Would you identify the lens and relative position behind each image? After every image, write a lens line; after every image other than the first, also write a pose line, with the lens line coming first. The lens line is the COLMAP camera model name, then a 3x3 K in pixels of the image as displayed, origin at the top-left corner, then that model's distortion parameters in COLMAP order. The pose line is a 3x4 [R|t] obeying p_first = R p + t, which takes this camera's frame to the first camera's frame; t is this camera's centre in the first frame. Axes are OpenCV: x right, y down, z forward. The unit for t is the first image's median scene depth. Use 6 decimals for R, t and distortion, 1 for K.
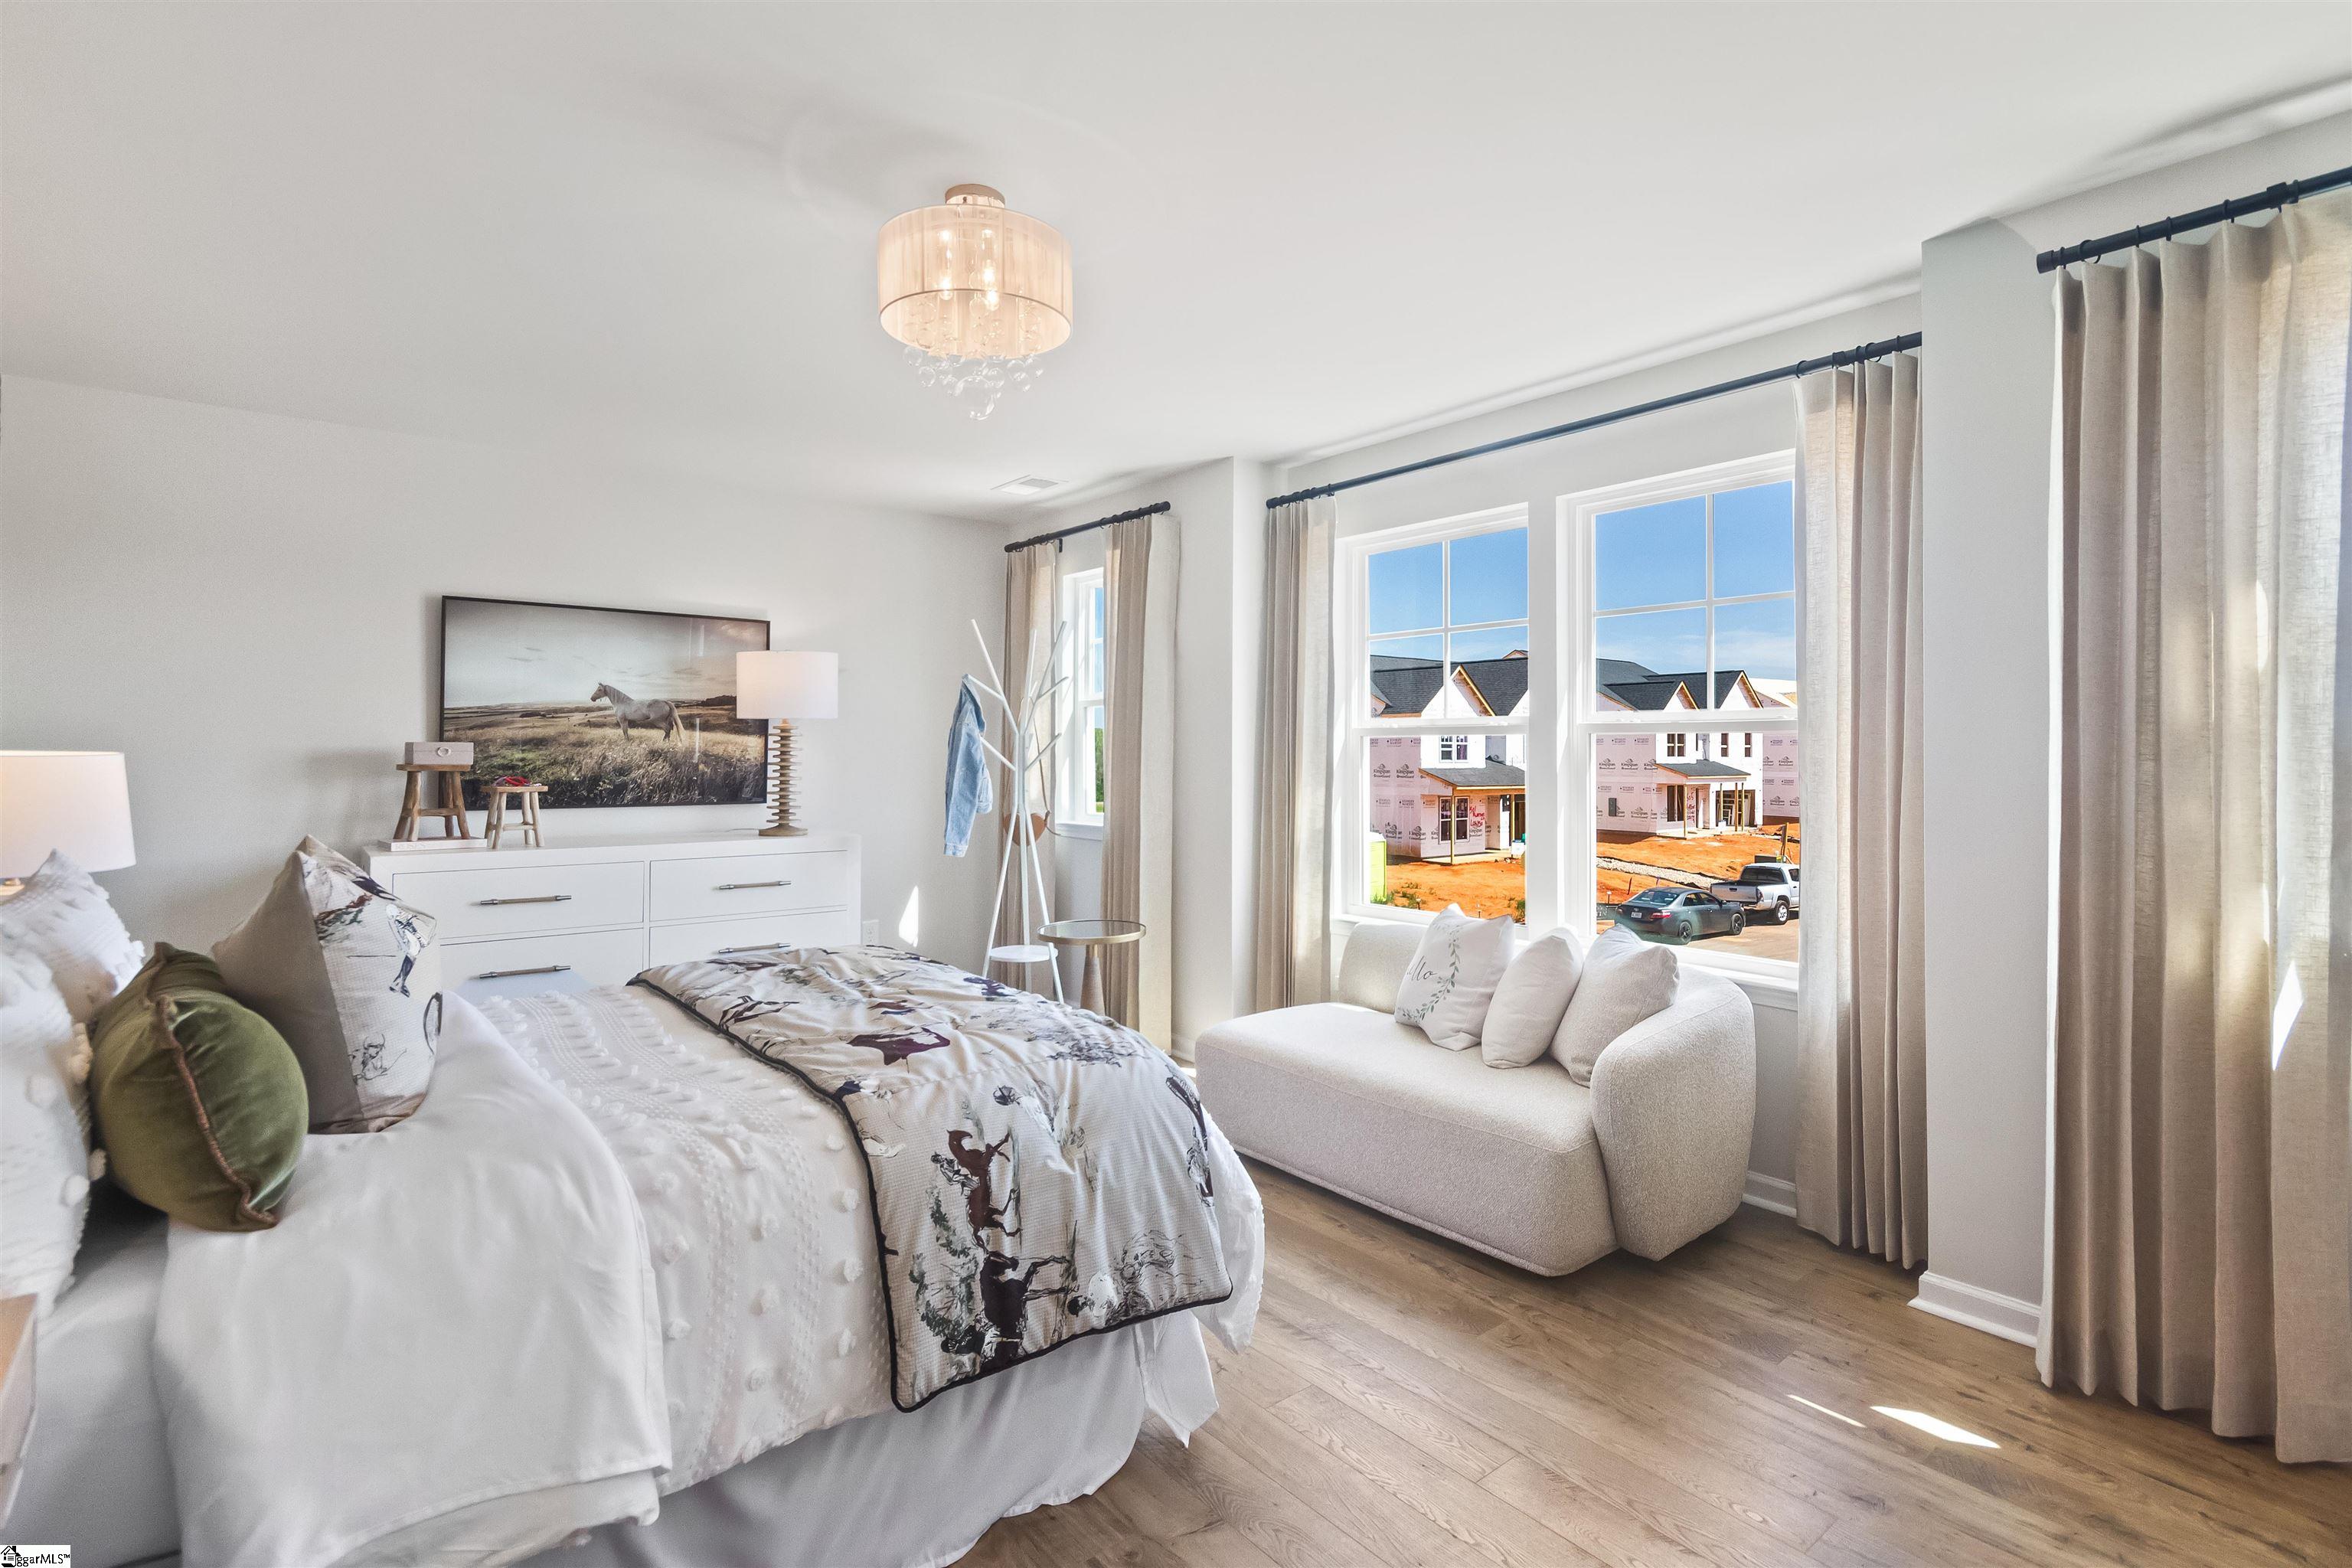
lens RADIAL K [[1107.3, 0, 1199.0], [0, 1107.3, 744.7], [0, 0, 1]] dist [-0.001418, 0.001556]
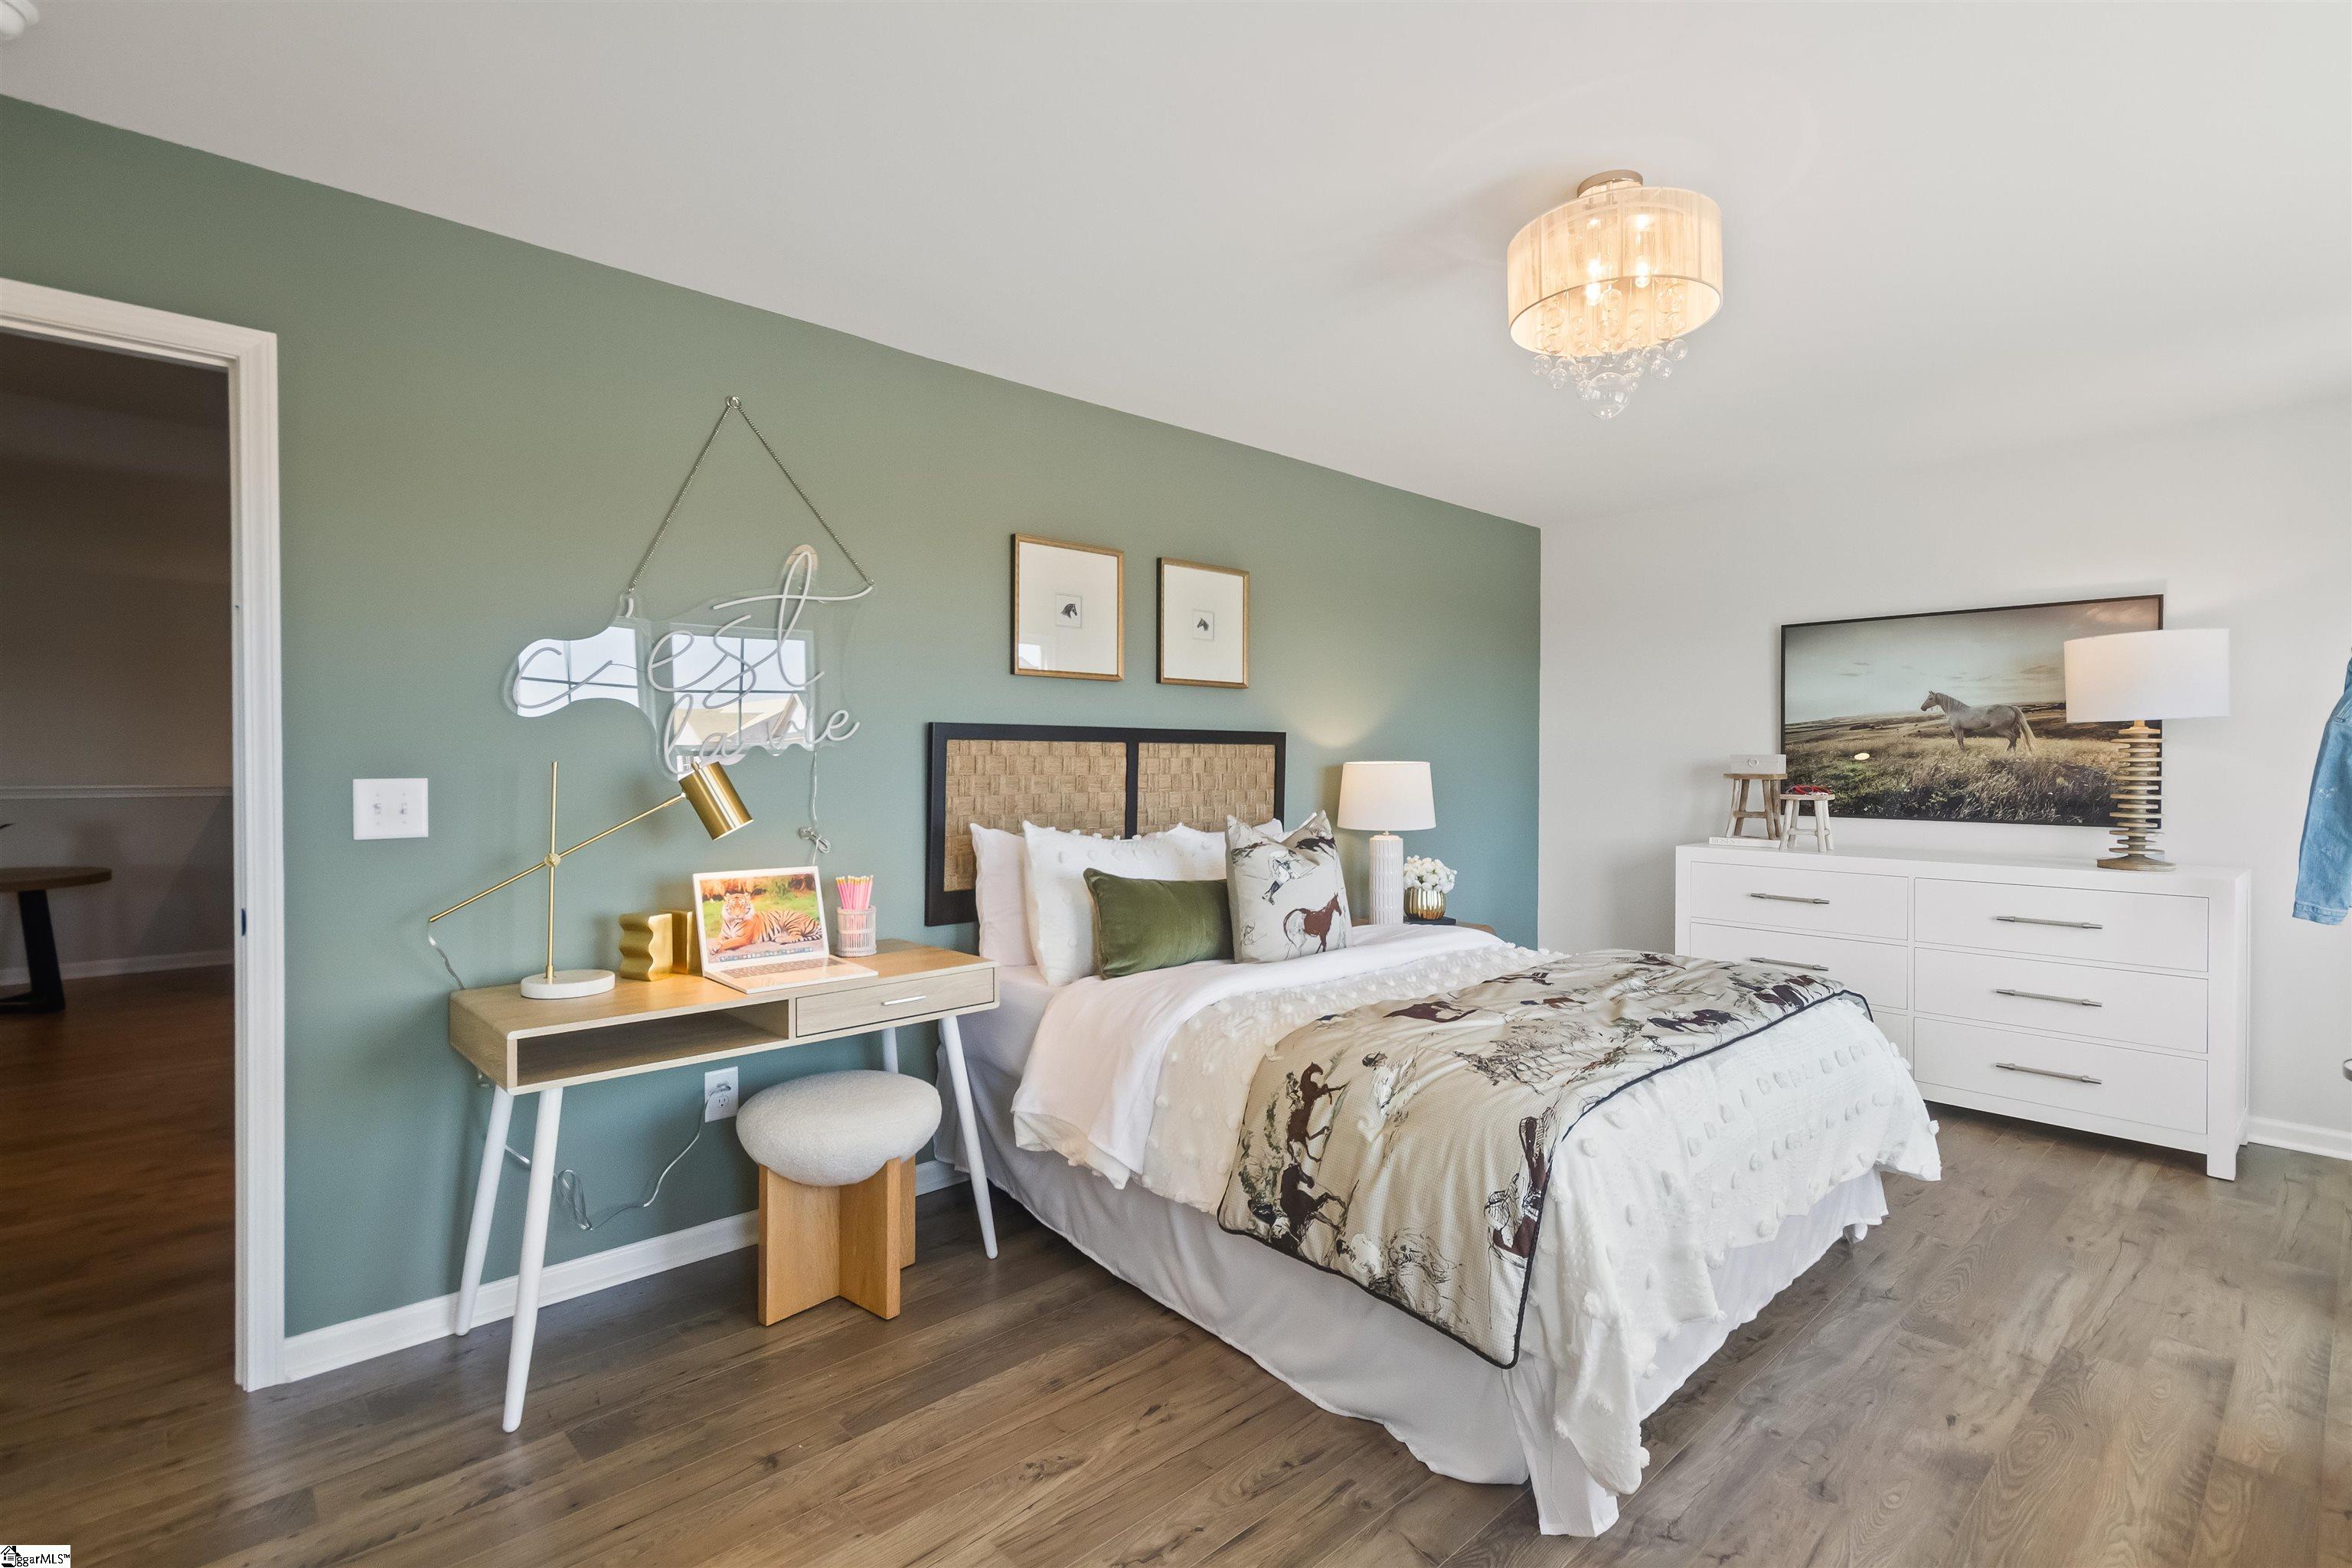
lens RADIAL K [[1107.3, 0, 1182.3], [0, 1107.3, 780.0], [0, 0, 1]] dist [-0.001418, 0.001556]
pose [[0.069998, 0.015141, -0.997432, 0.409454], [0.005532, 0.999864, 0.015566, 0.003020], [0.997532, -0.006608, 0.069904, 0.309687]]
